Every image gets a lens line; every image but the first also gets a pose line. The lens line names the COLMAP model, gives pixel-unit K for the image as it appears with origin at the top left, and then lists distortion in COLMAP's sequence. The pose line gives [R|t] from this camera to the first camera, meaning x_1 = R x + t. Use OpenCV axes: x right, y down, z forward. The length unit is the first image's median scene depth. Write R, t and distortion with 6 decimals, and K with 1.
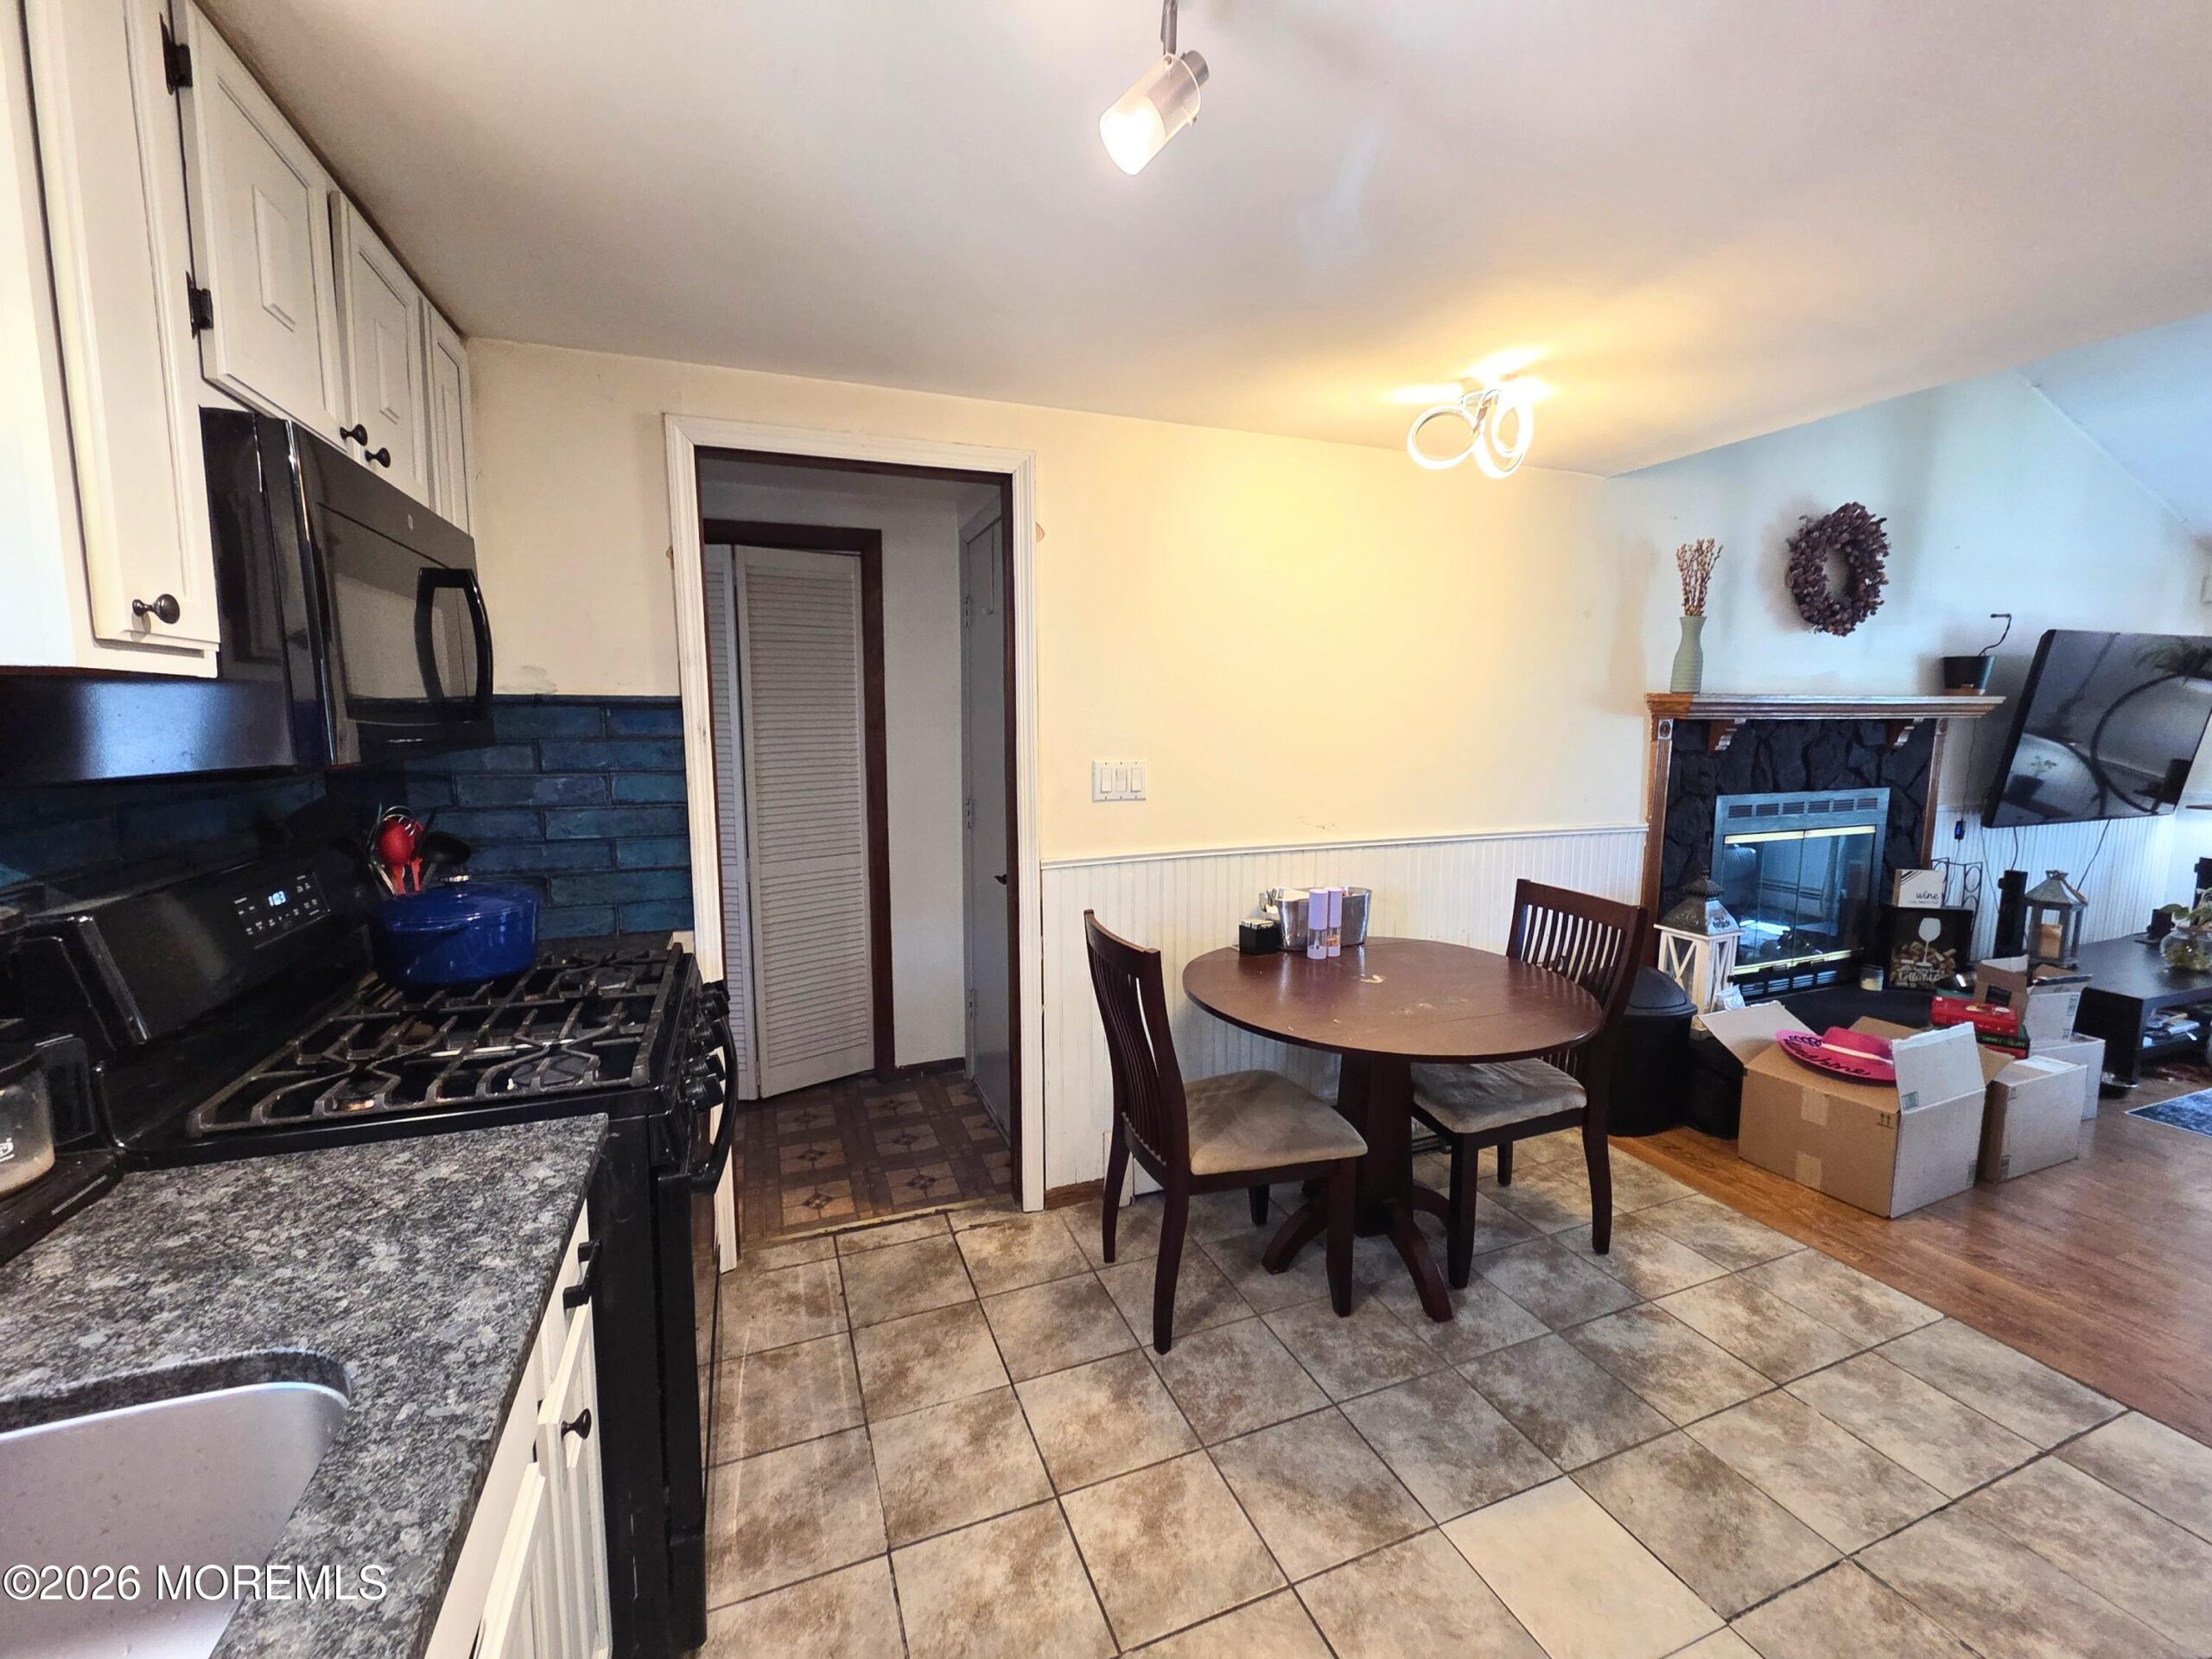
lens RADIAL K [[908.2, 0, 1105.2], [0, 908.2, 825.2], [0, 0, 1]] dist [0.007316, -0.002382]
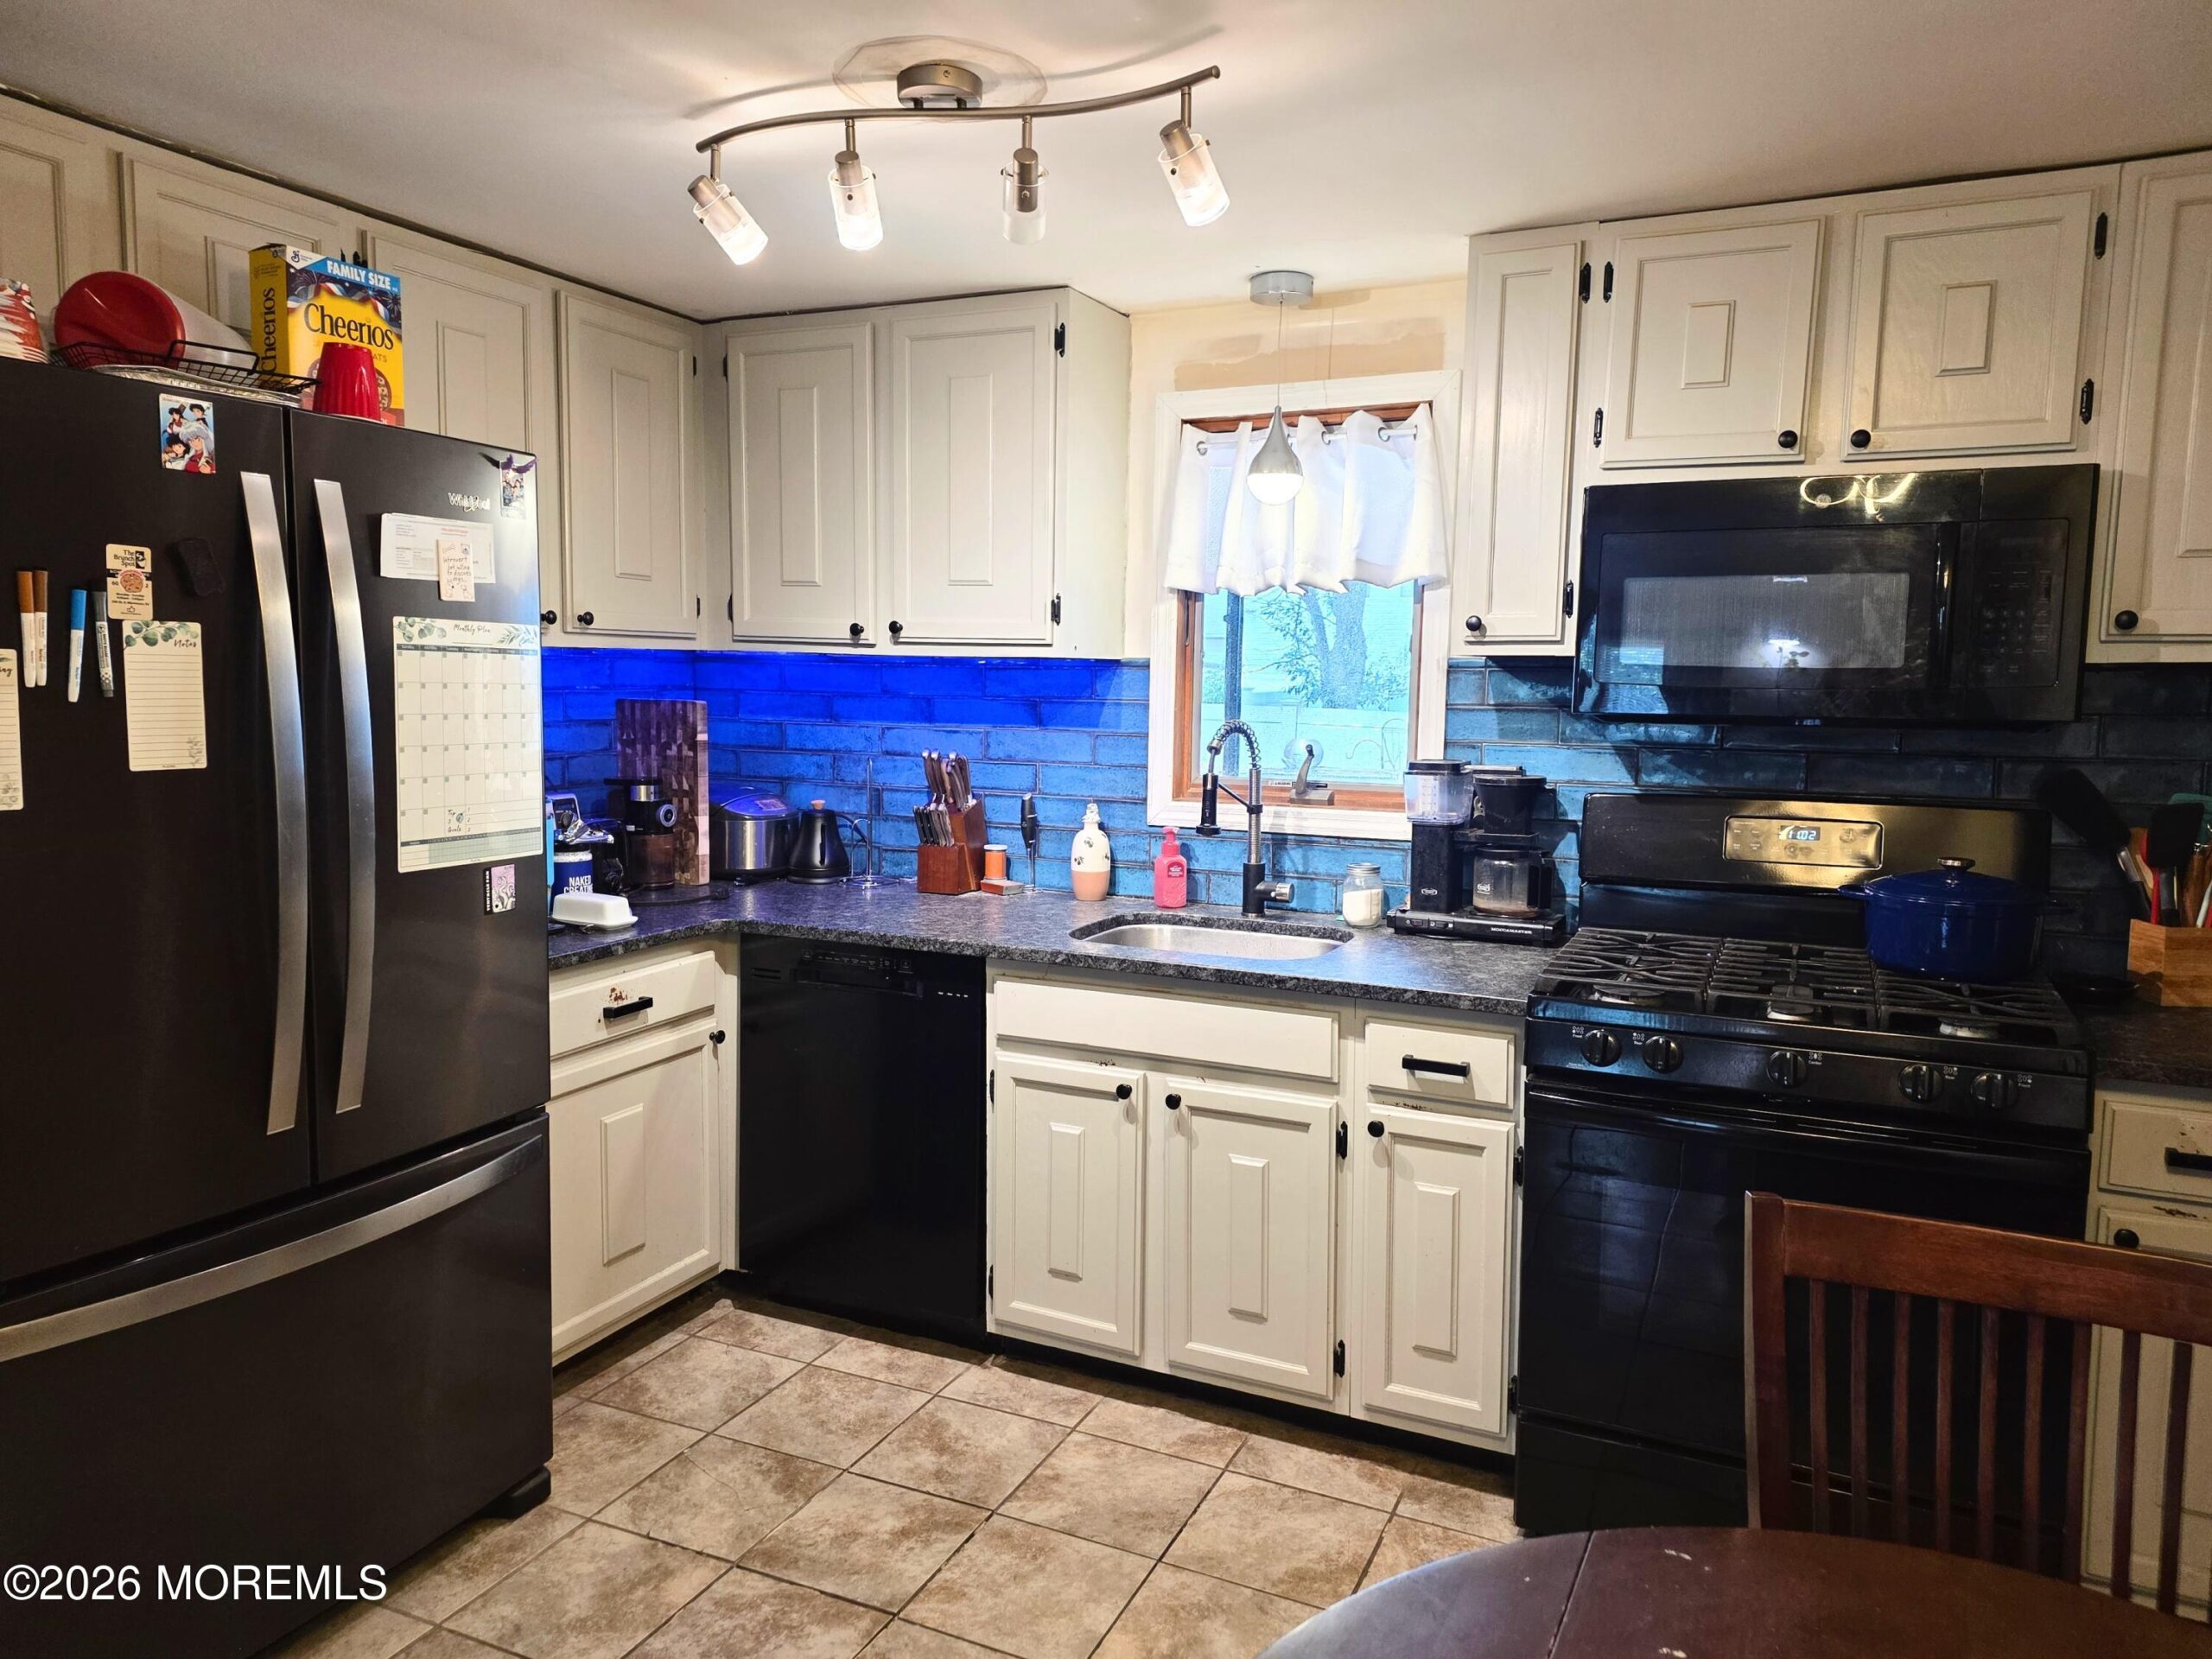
lens RADIAL K [[1460.7, 0, 1115.2], [0, 1460.7, 818.0], [0, 0, 1]] dist [0.068141, -0.046493]
pose [[-0.724810, 0.055521, -0.686708, 0.644101], [-0.095650, 0.978985, 0.180109, -0.122175], [0.682277, 0.196228, -0.704267, 1.048867]]
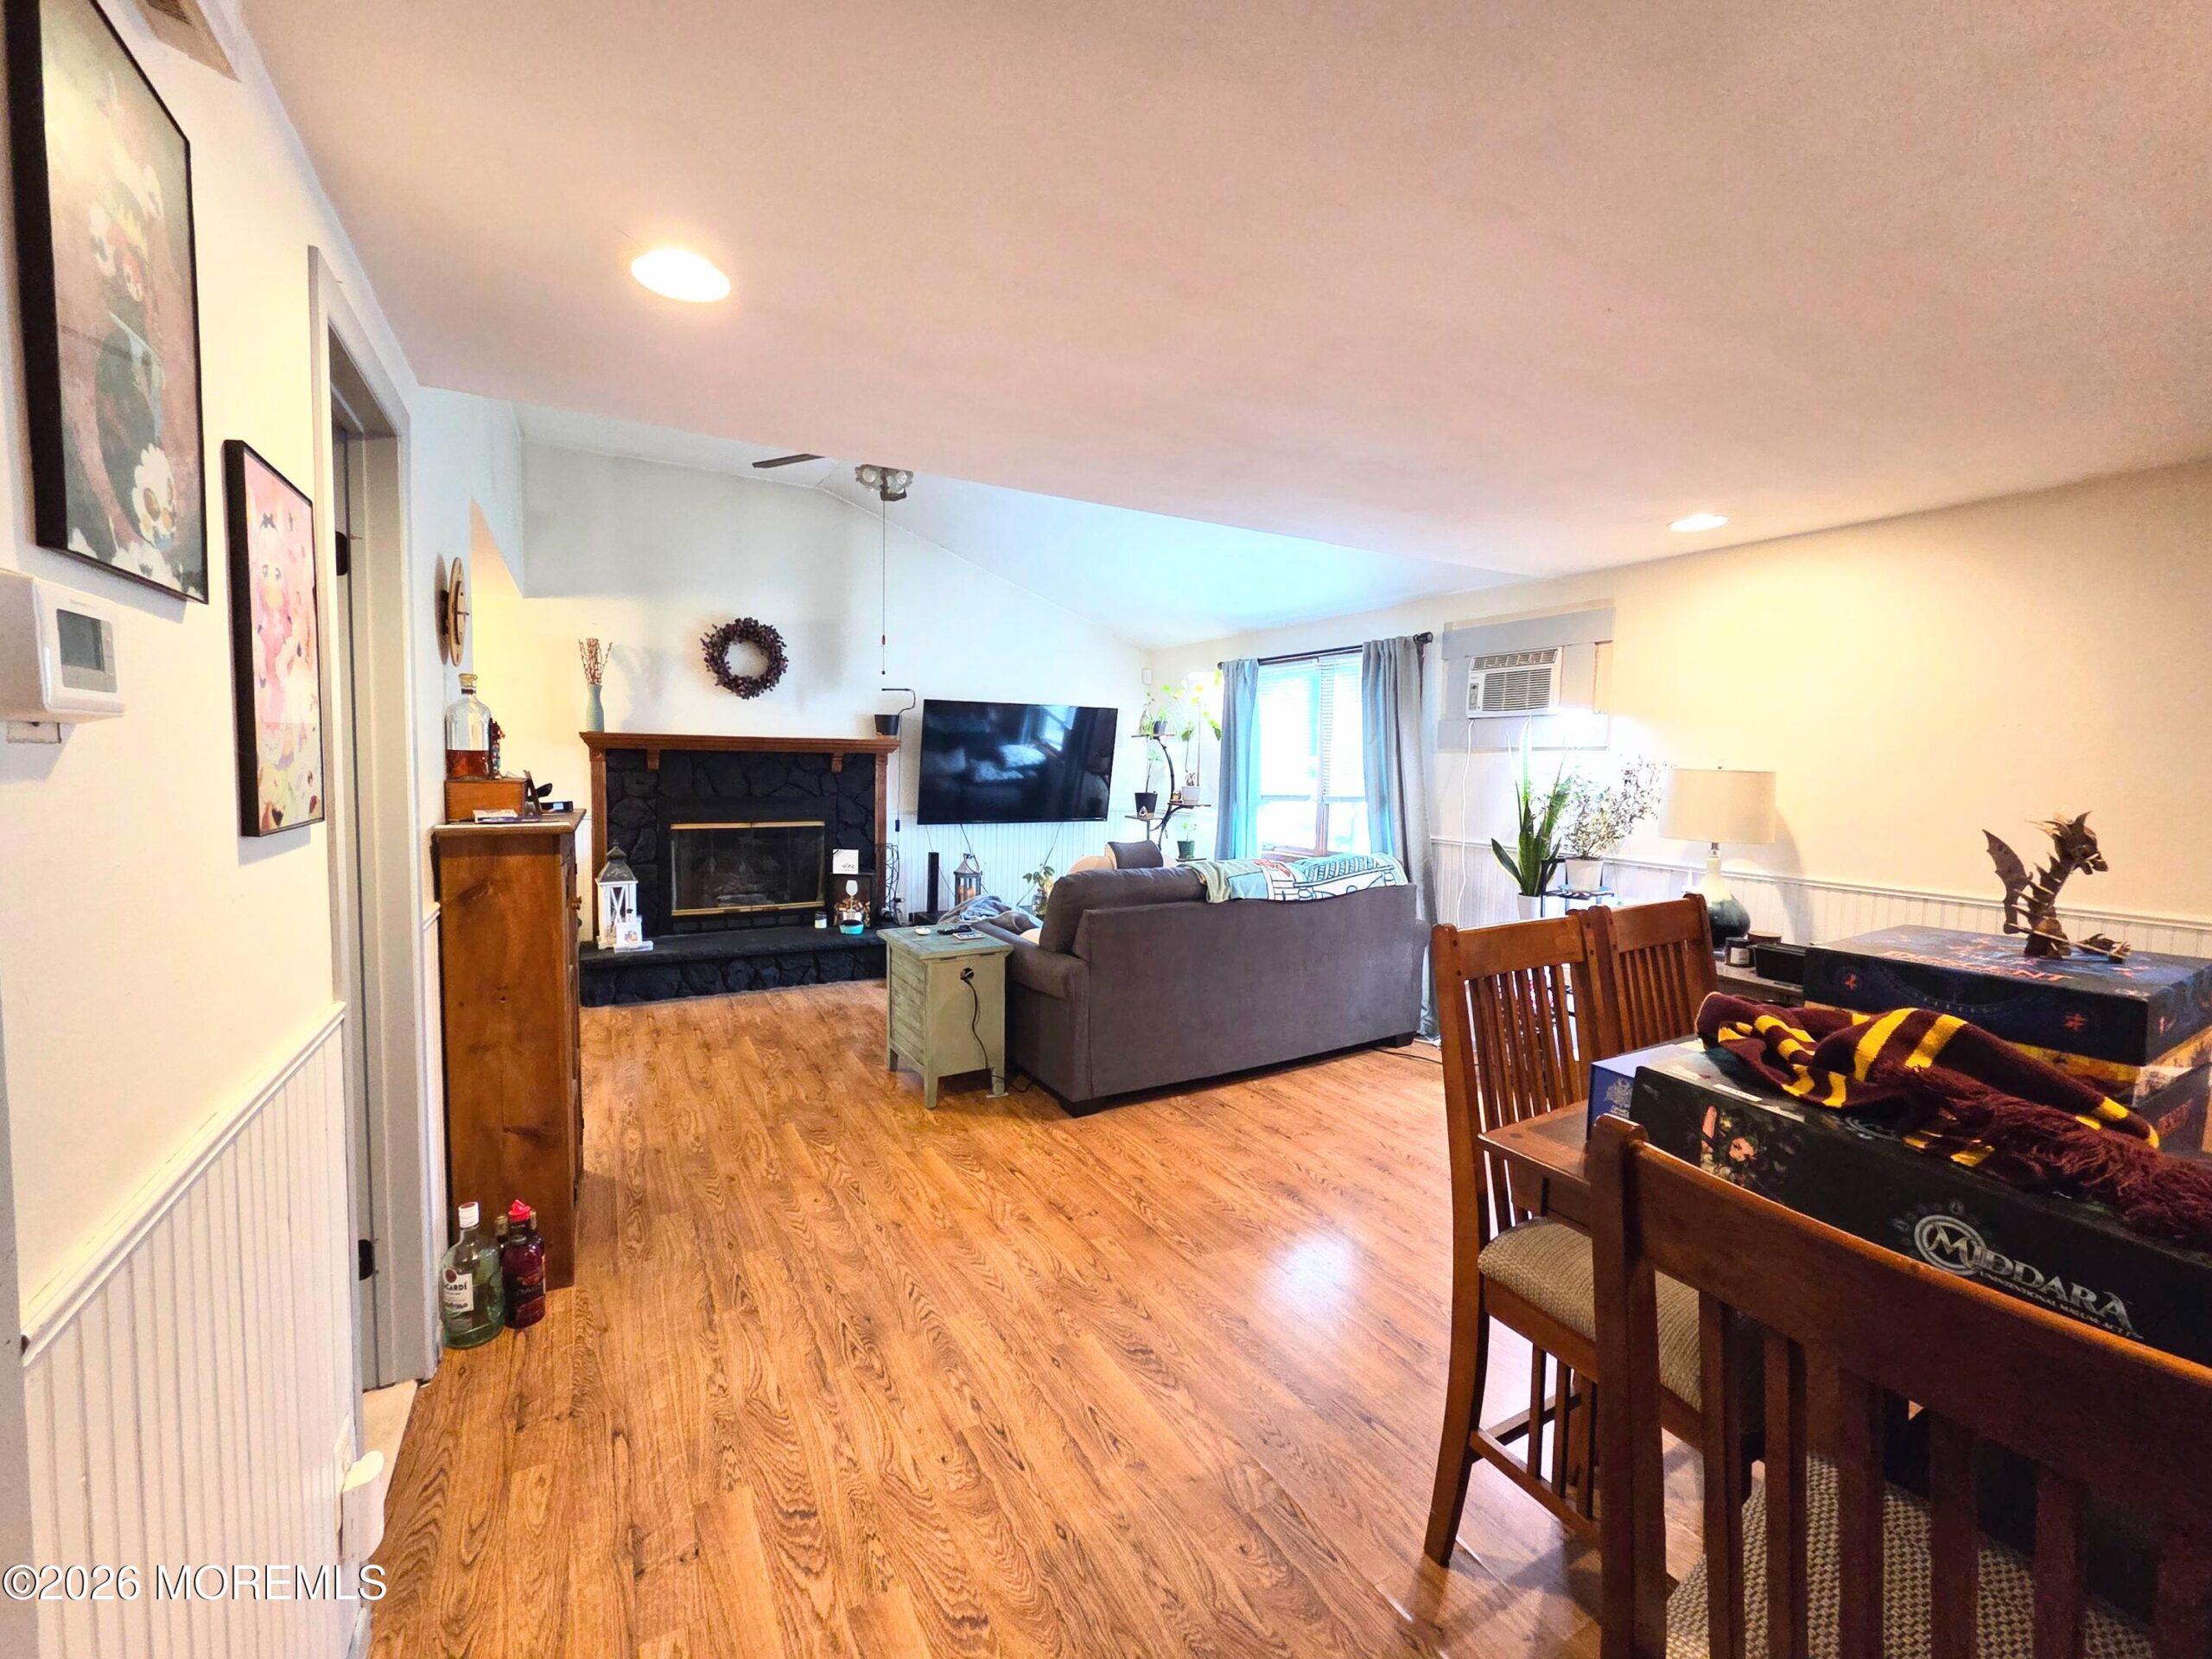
lens RADIAL K [[908.2, 0, 1100.8], [0, 908.2, 817.9], [0, 0, 1]] dist [0.007316, -0.002382]
pose [[0.991091, 0.013313, 0.132520, 1.864820], [-0.005978, 0.998436, -0.055593, 0.131533], [-0.133053, 0.054306, 0.989620, -0.998783]]
